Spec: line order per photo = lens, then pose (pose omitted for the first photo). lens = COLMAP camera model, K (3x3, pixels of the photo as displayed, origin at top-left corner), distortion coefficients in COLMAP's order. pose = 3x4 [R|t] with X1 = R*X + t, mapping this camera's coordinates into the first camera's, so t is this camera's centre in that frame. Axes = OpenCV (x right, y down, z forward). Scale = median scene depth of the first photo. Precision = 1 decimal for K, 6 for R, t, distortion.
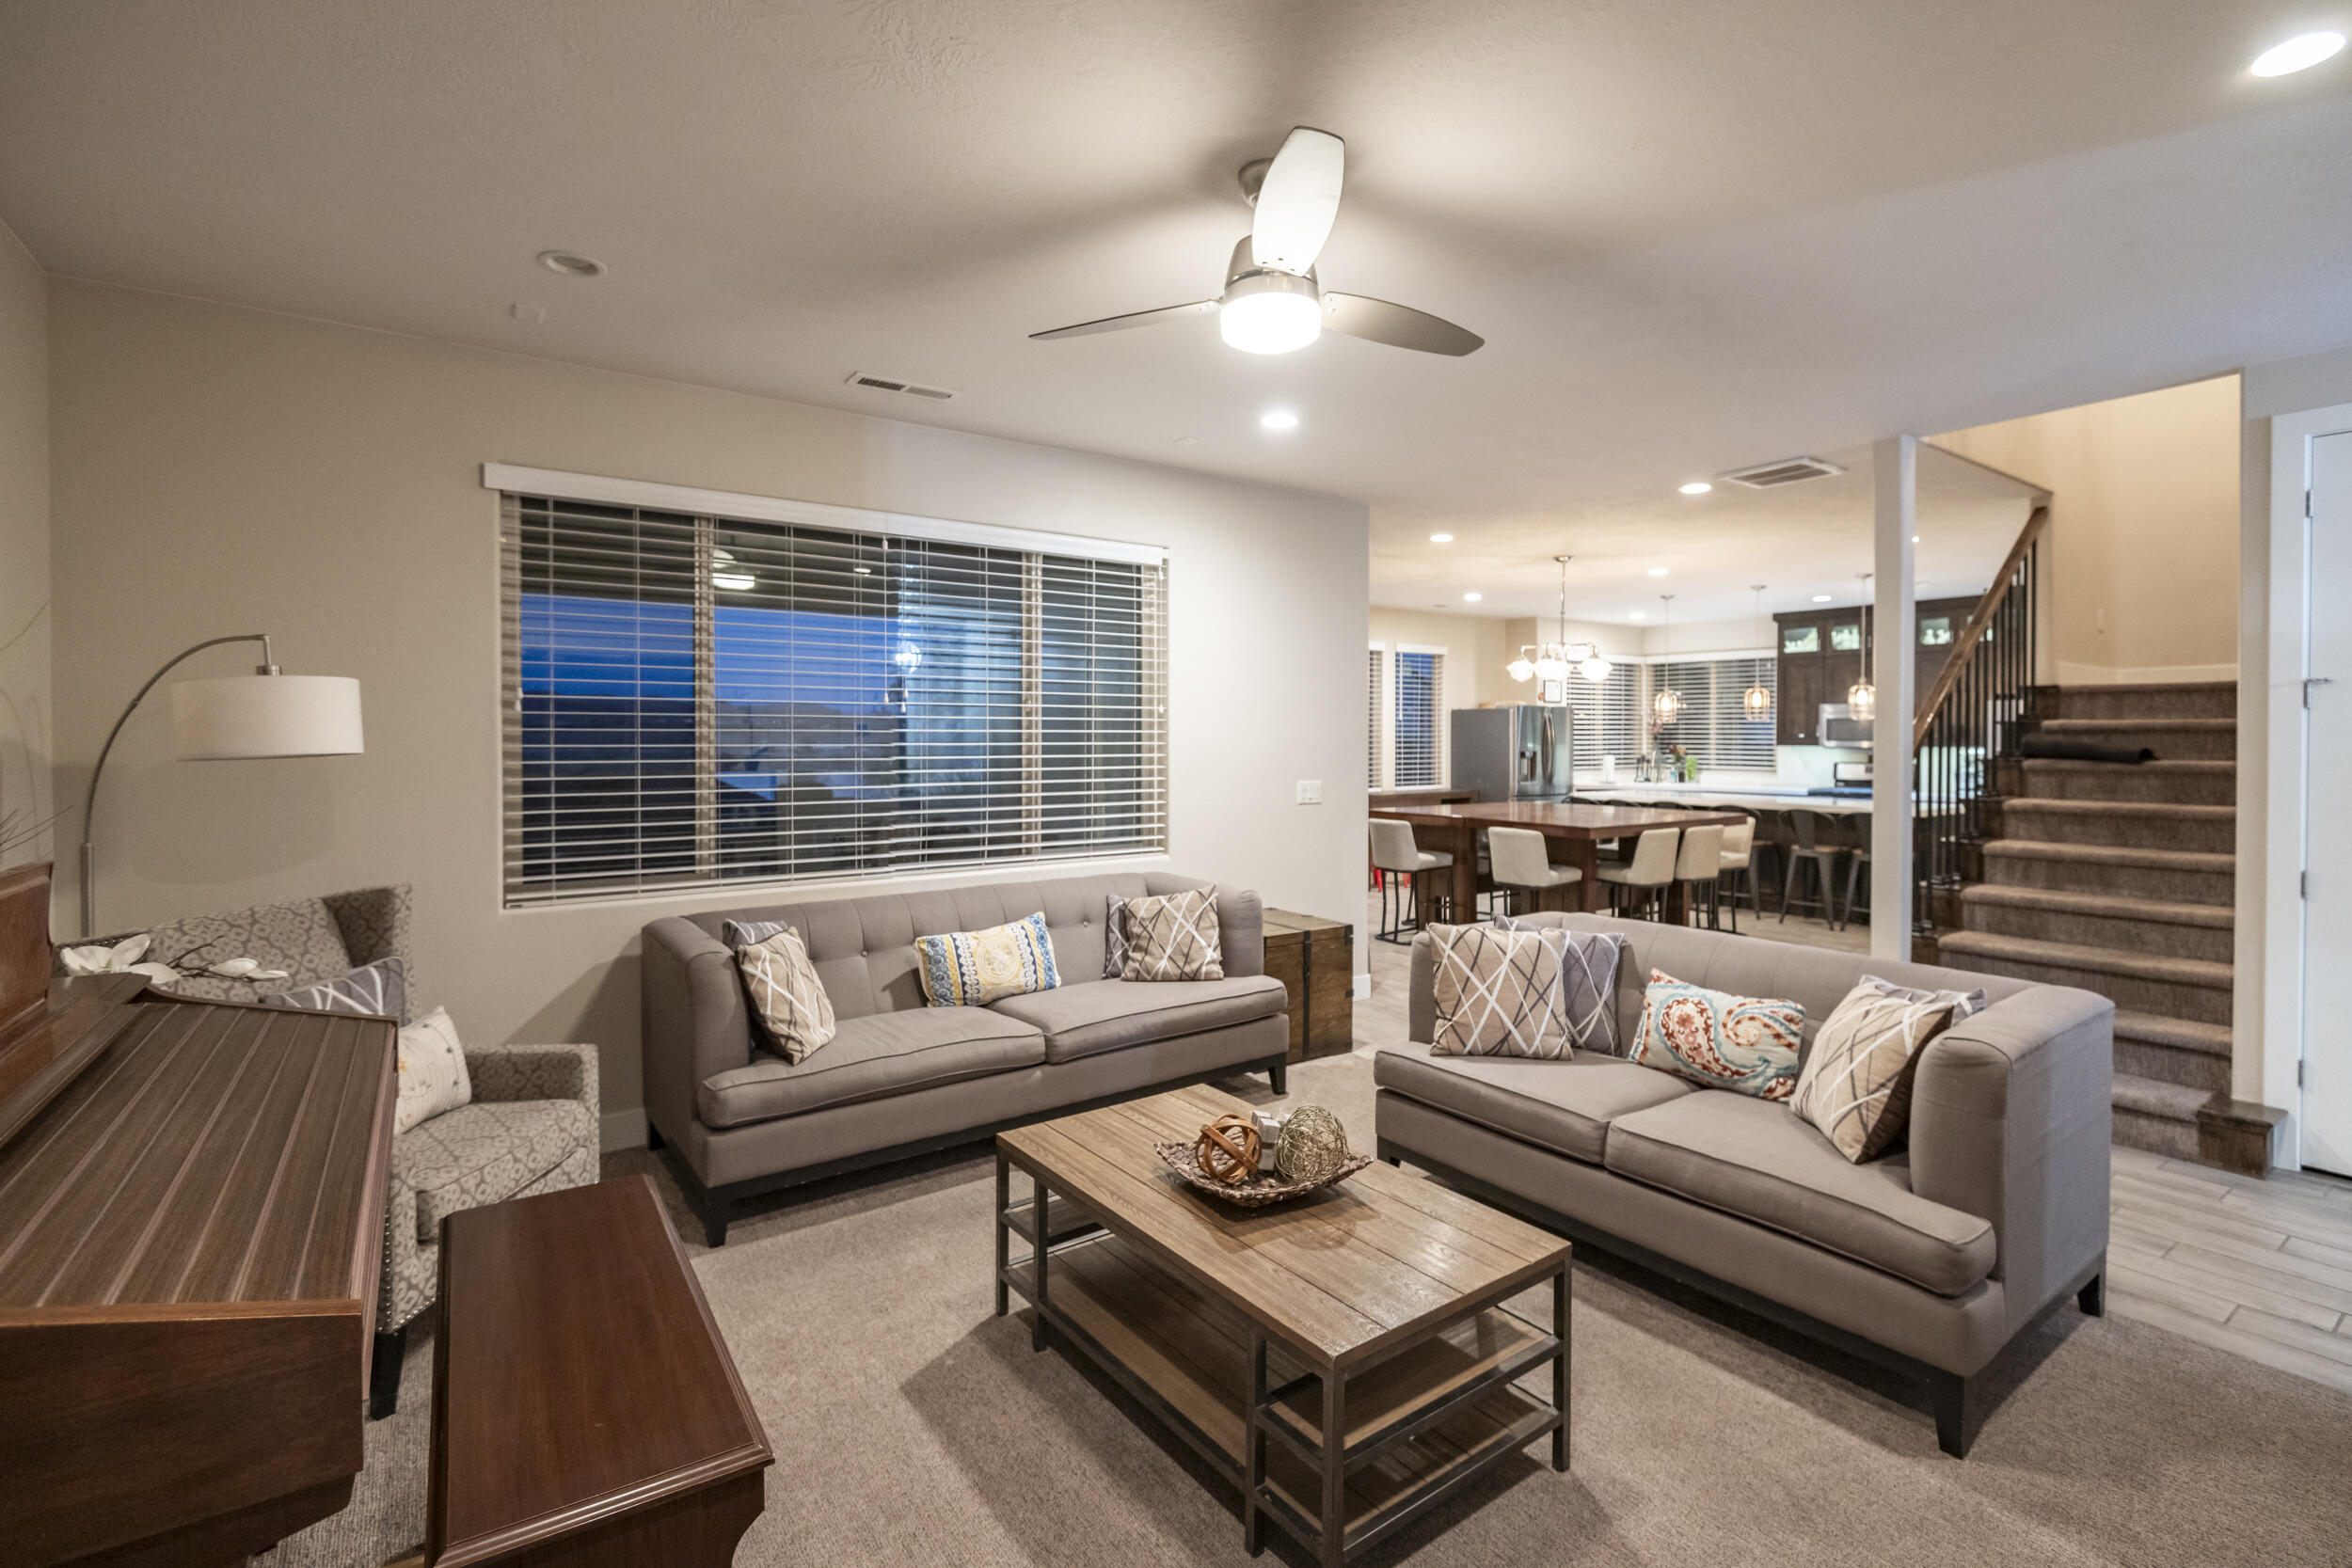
lens RADIAL K [[1078.0, 0, 1174.6], [0, 1078.0, 771.1], [0, 0, 1]] dist [-0.005466, -0.001784]
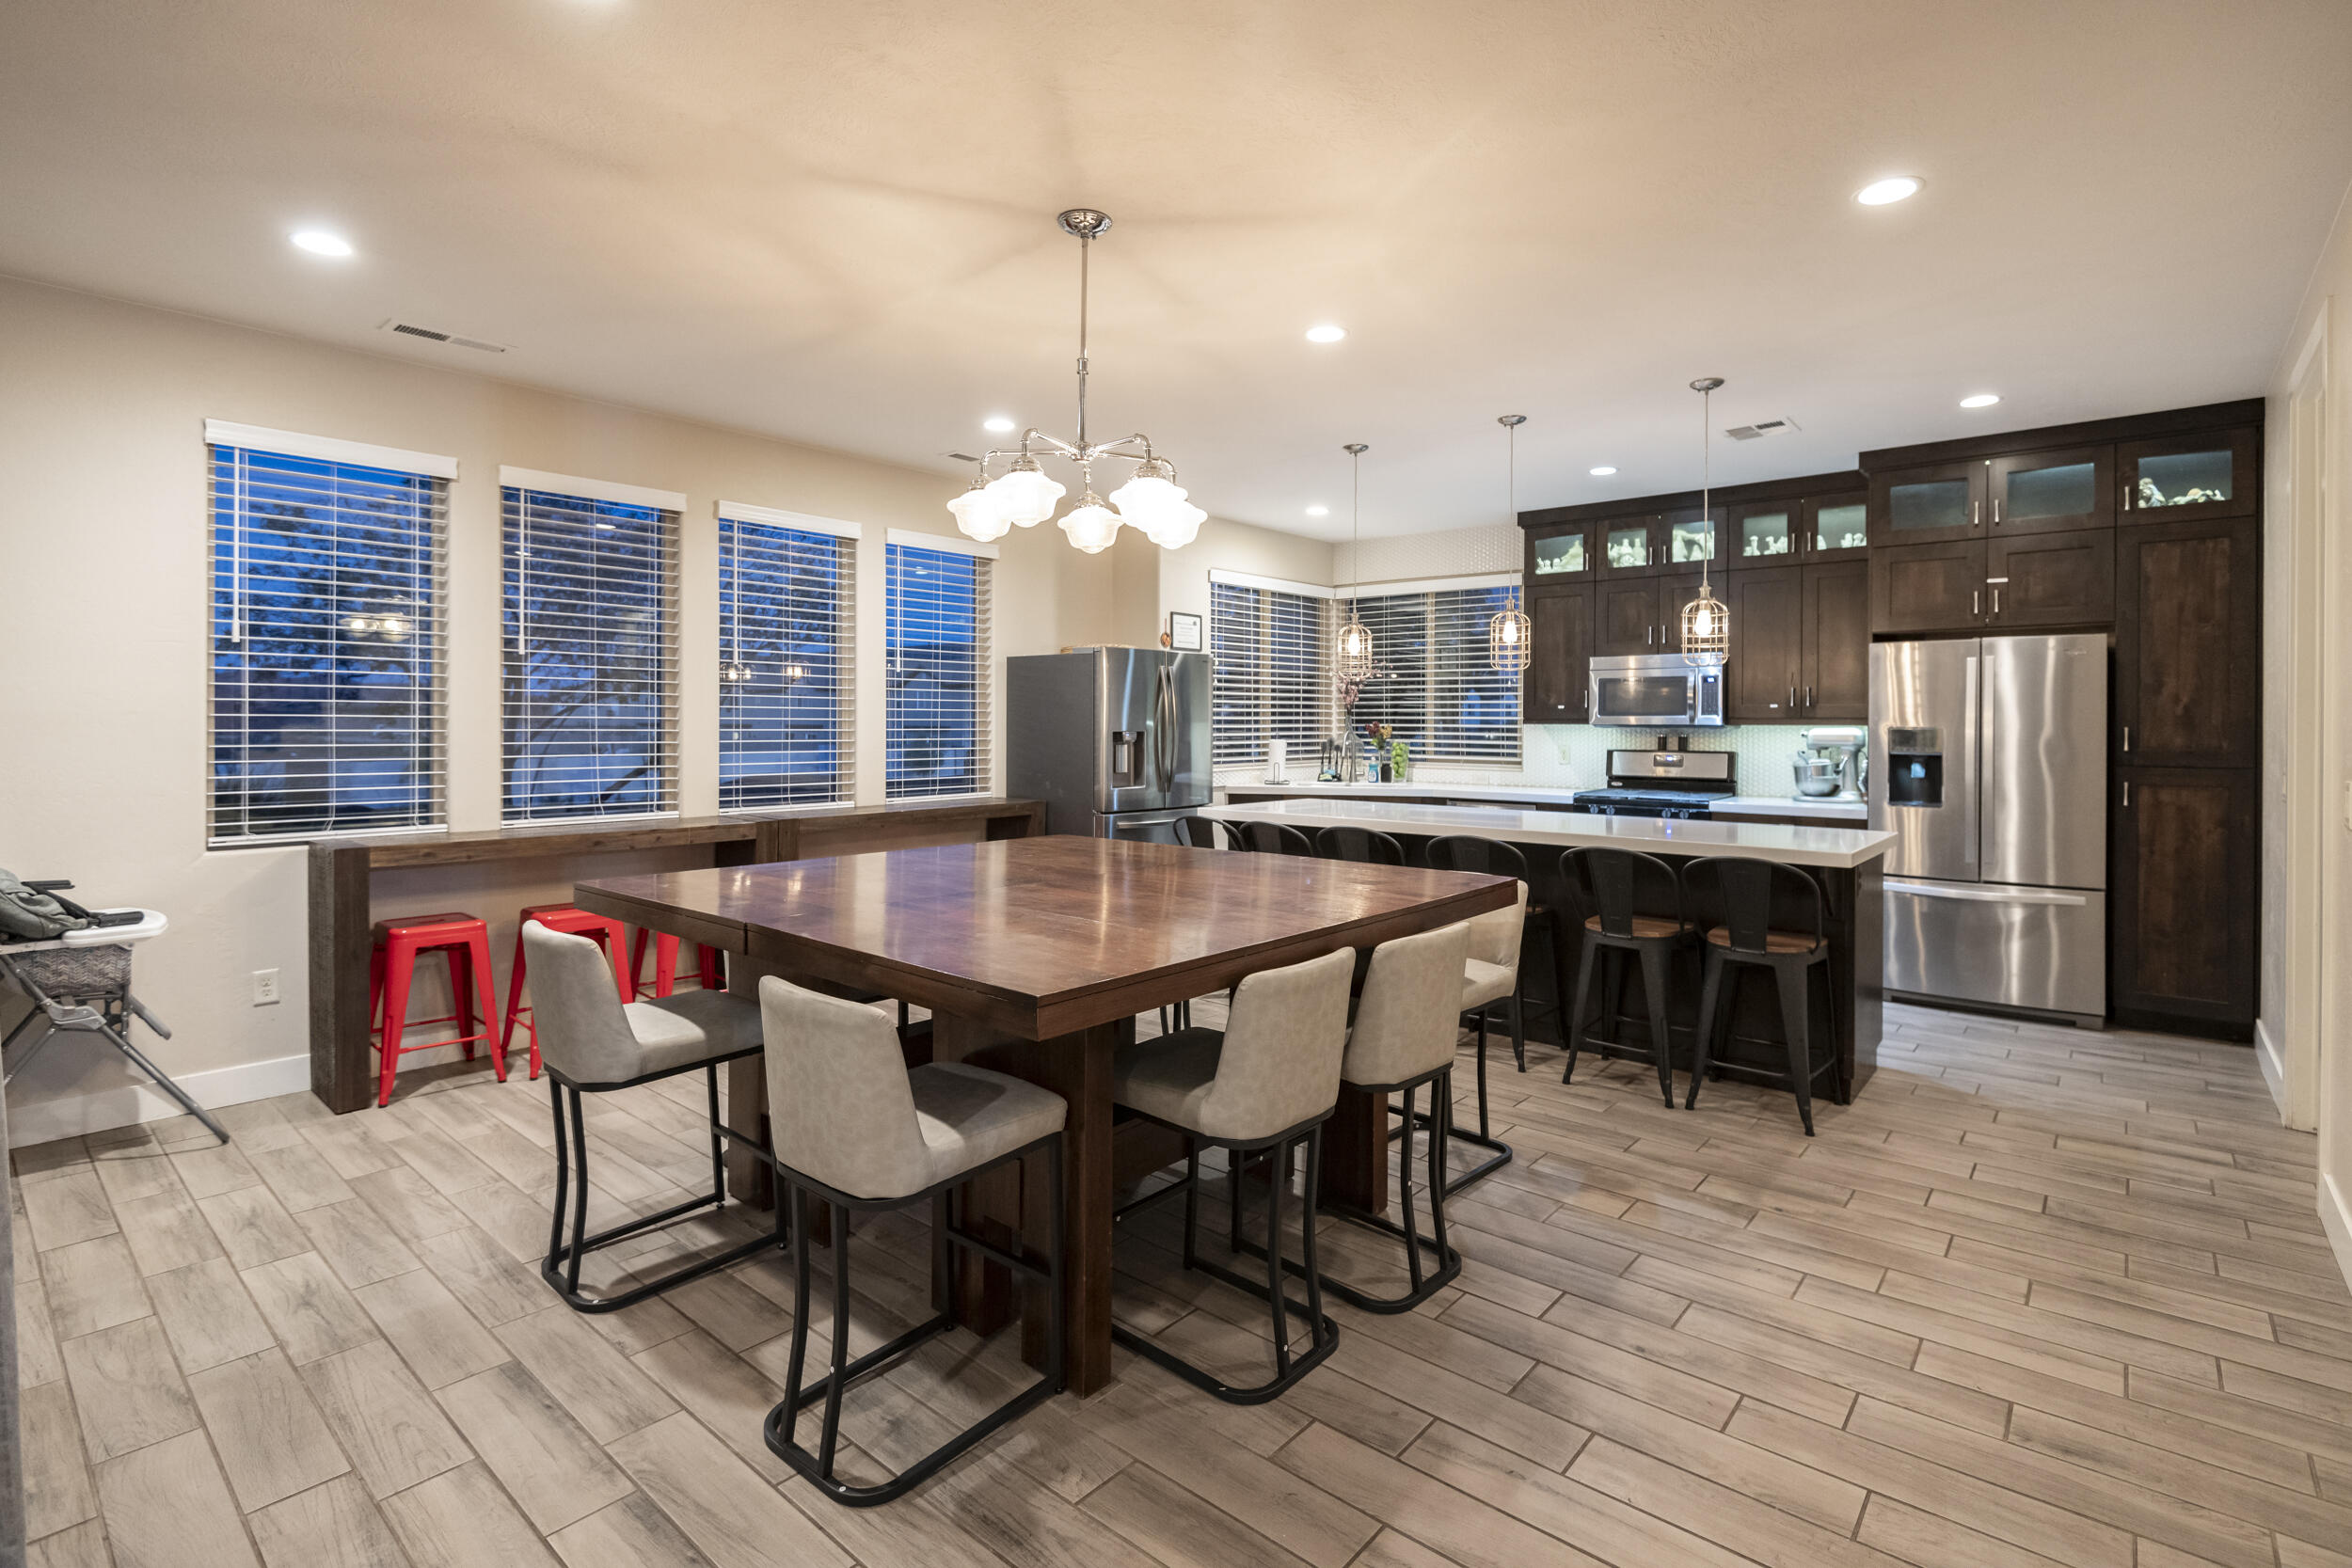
lens RADIAL K [[1078.0, 0, 1188.7], [0, 1078.0, 739.4], [0, 0, 1]] dist [-0.005466, -0.001784]
pose [[0.969360, 0.001518, 0.245641, 0.218592], [0.002740, 0.999852, -0.016991, -0.004261], [-0.245630, 0.017143, 0.969212, 0.446506]]
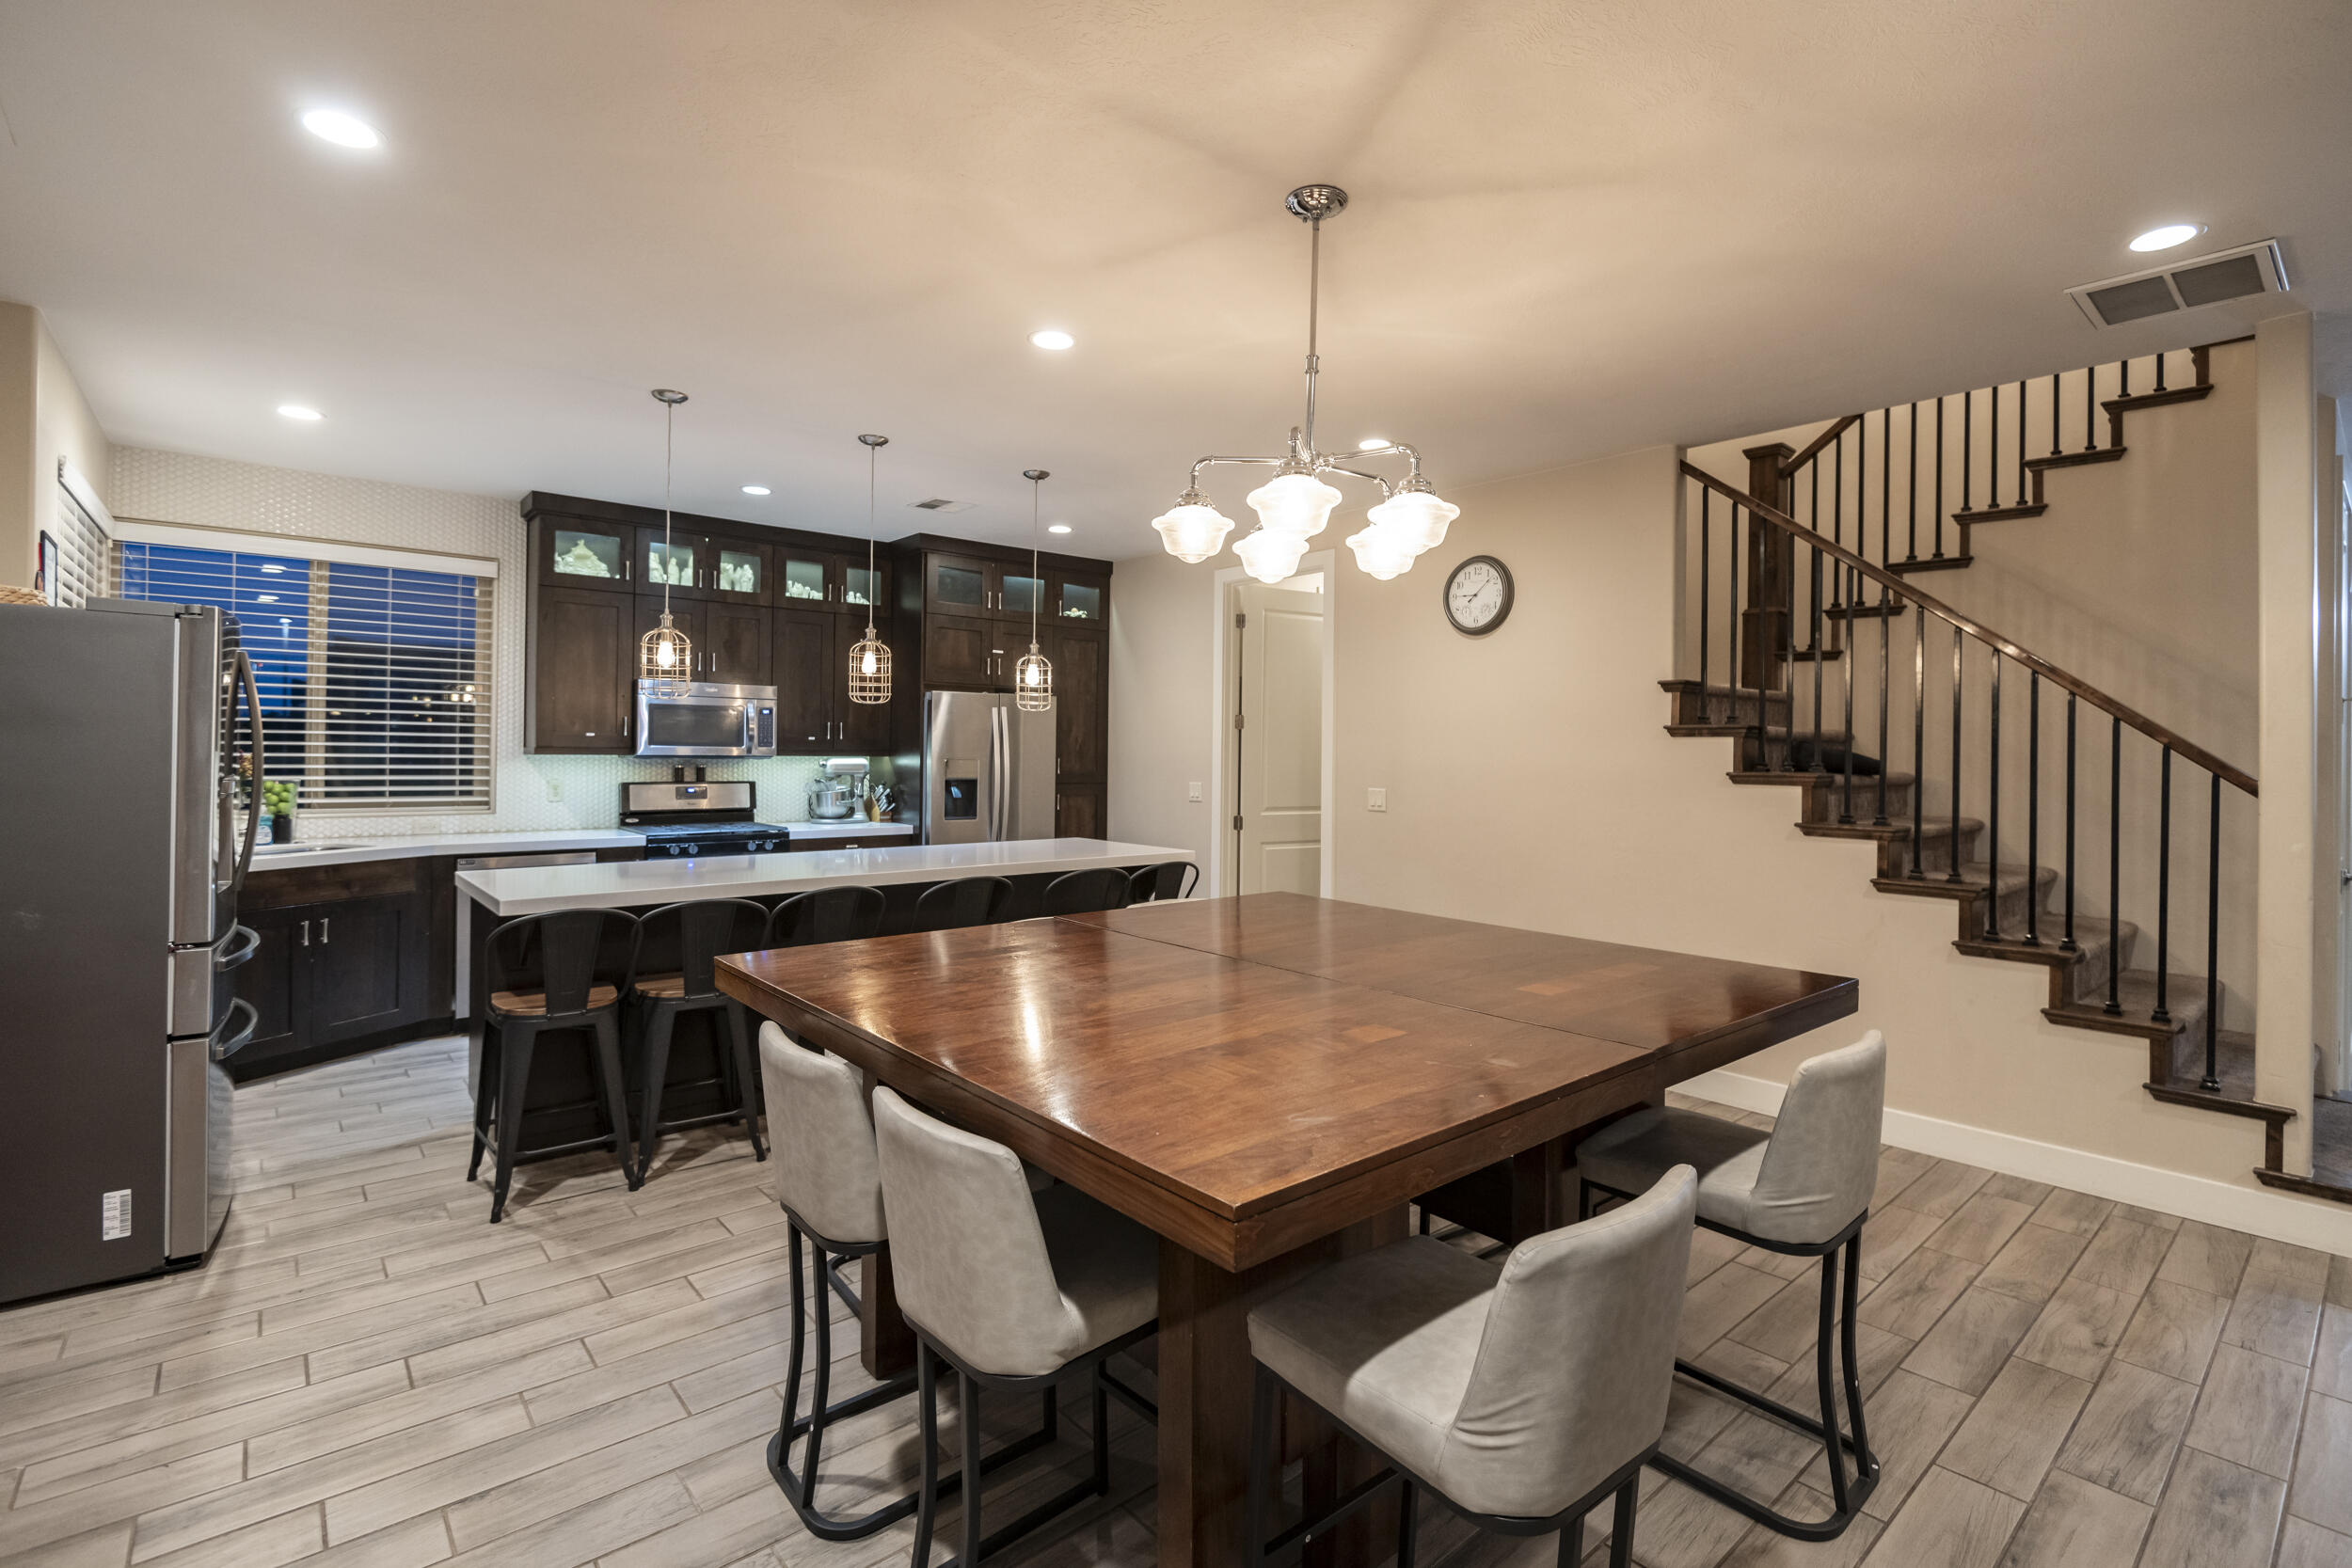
lens RADIAL K [[1078.0, 0, 1174.9], [0, 1078.0, 761.5], [0, 0, 1]] dist [-0.005466, -0.001784]
pose [[-0.095740, -0.004859, 0.995395, 0.021801], [0.025130, 0.999658, 0.007297, -0.016654], [-0.995089, 0.025713, -0.095585, 0.768312]]
